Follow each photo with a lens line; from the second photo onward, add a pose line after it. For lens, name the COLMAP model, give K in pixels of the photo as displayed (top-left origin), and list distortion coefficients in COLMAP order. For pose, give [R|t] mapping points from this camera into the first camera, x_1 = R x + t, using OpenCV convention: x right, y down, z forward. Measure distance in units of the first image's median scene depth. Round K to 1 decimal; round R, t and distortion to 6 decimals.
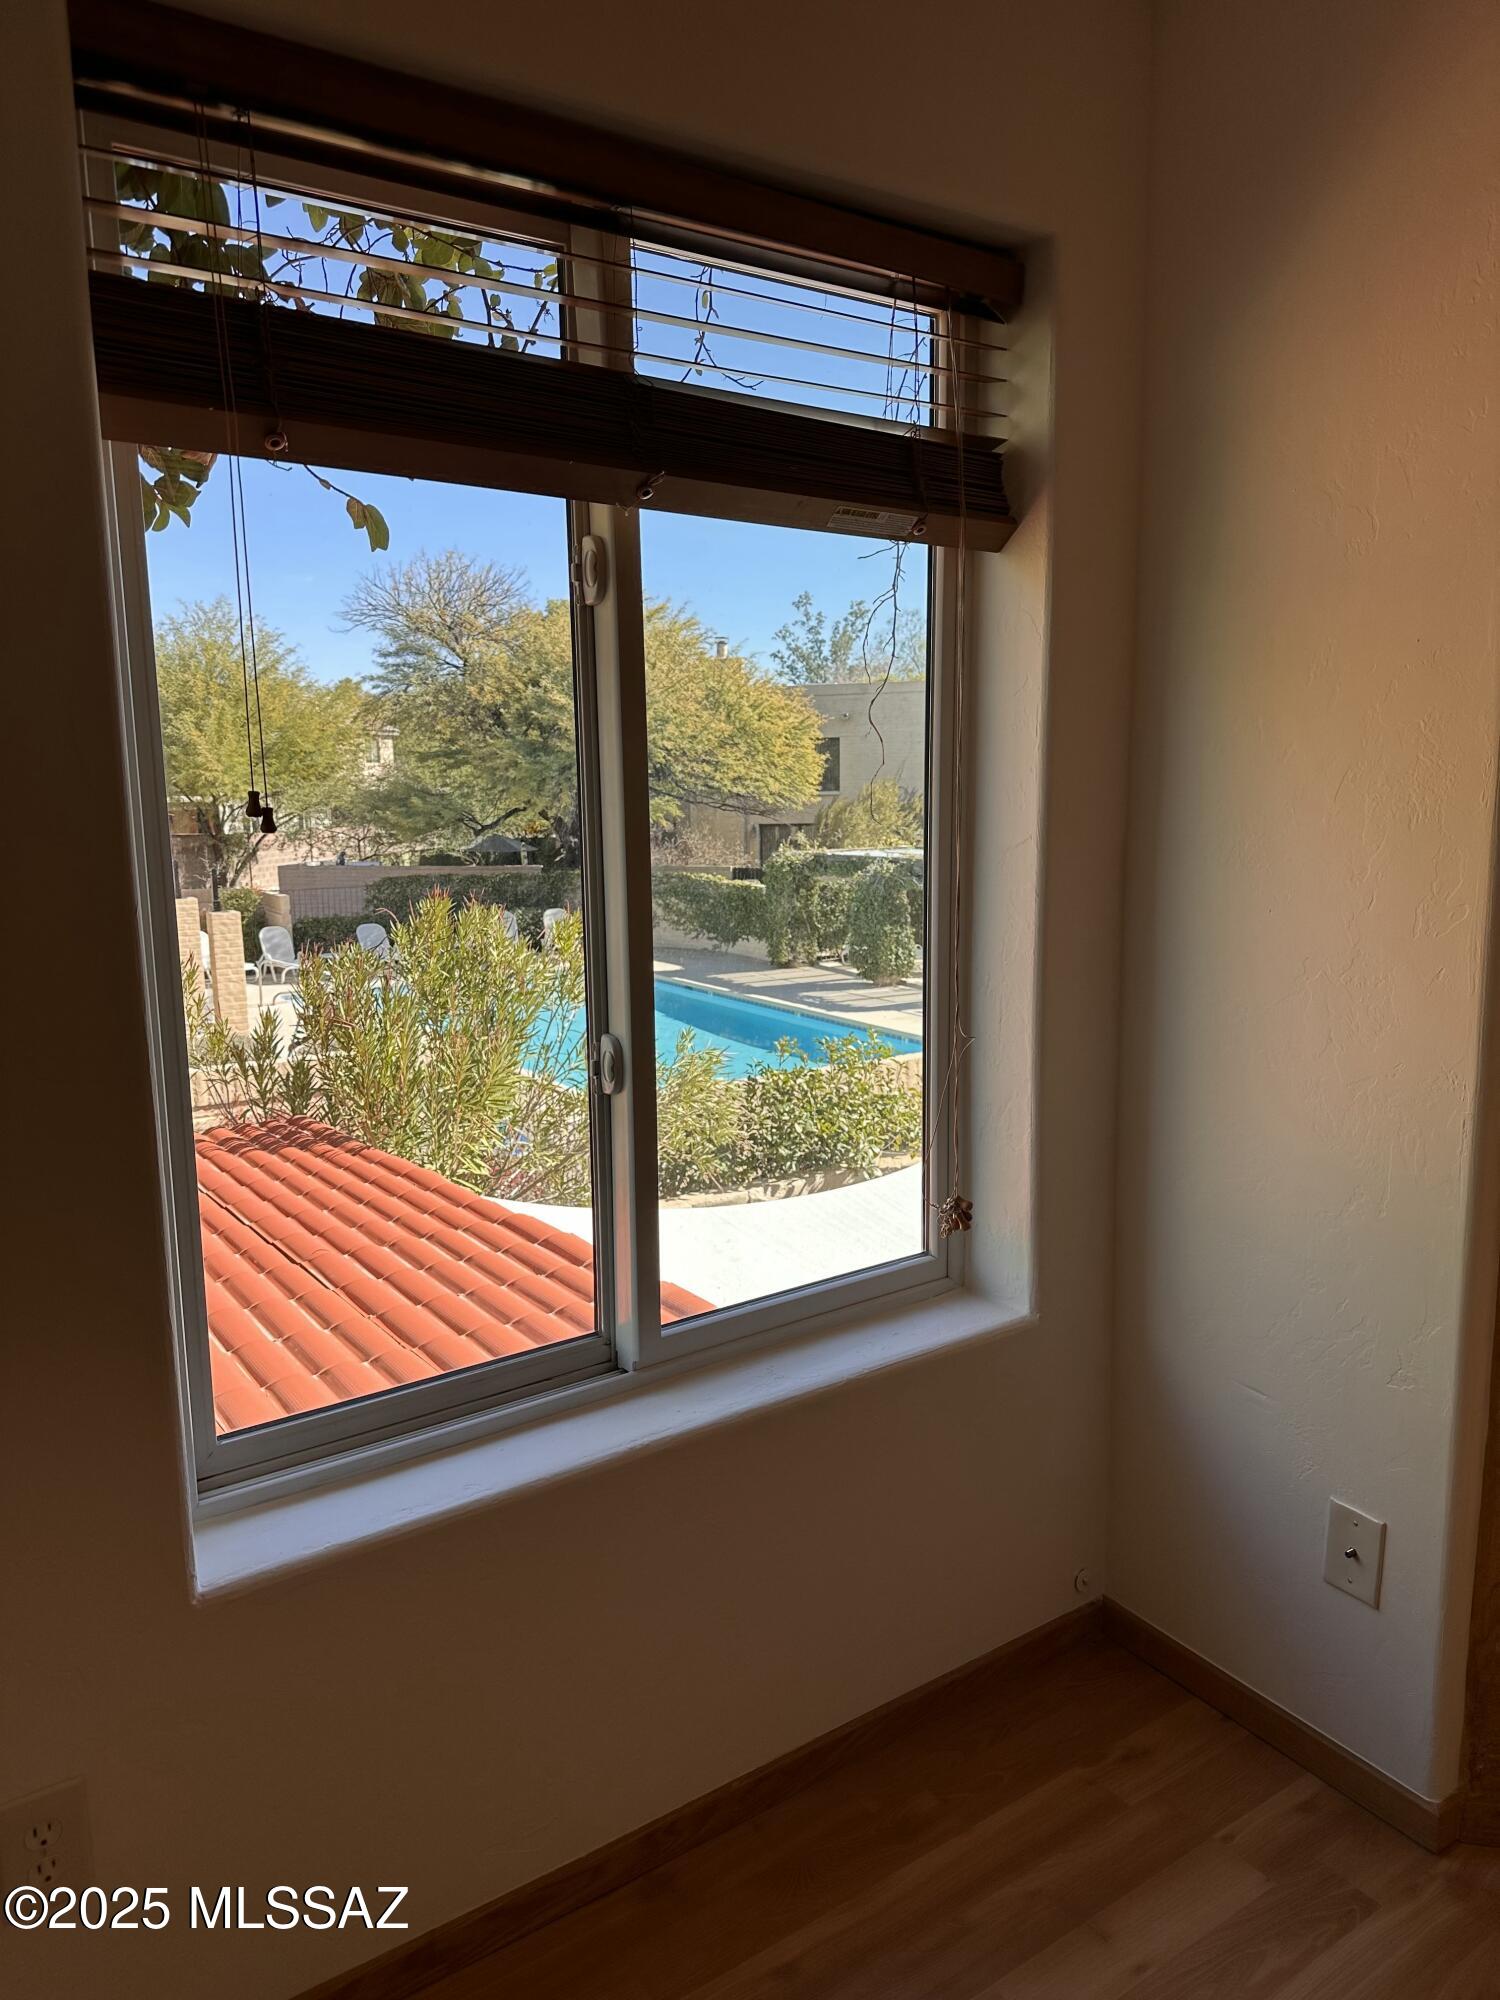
lens RADIAL K [[1393.3, 0, 733.9], [0, 1393.3, 987.1], [0, 0, 1]] dist [0.061072, -0.074306]
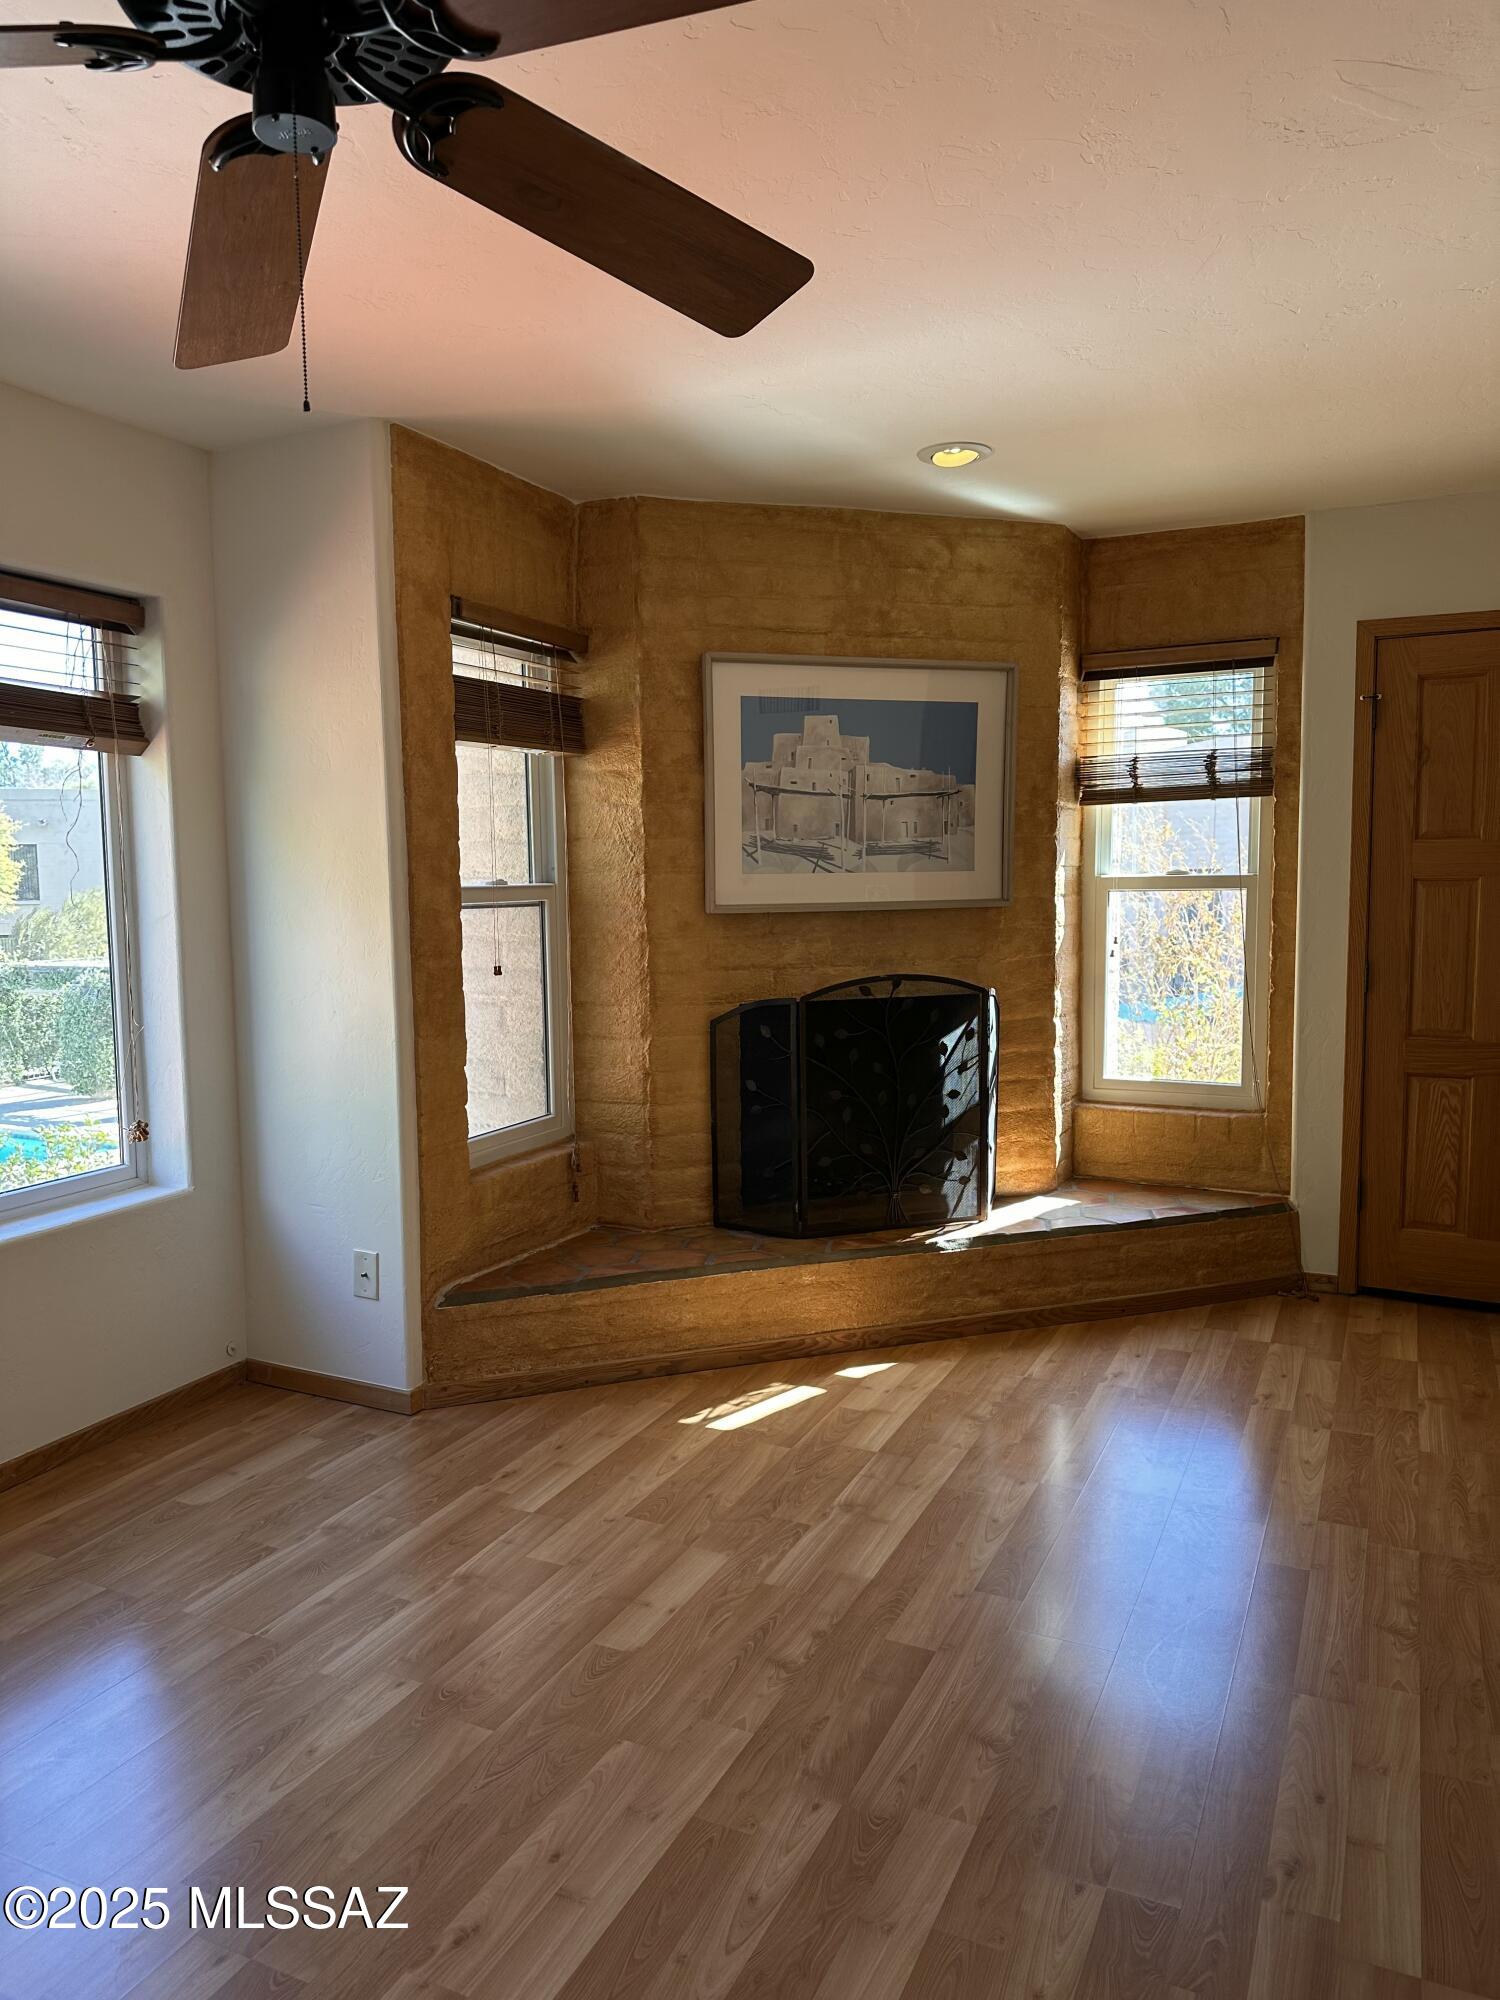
lens RADIAL K [[1393.3, 0, 725.3], [0, 1393.3, 996.4], [0, 0, 1]] dist [0.061072, -0.074306]
pose [[0.863961, -0.042415, 0.501769, -0.083637], [0.077782, 0.995728, -0.049757, 0.149088], [-0.497515, 0.082016, 0.863569, -0.924910]]
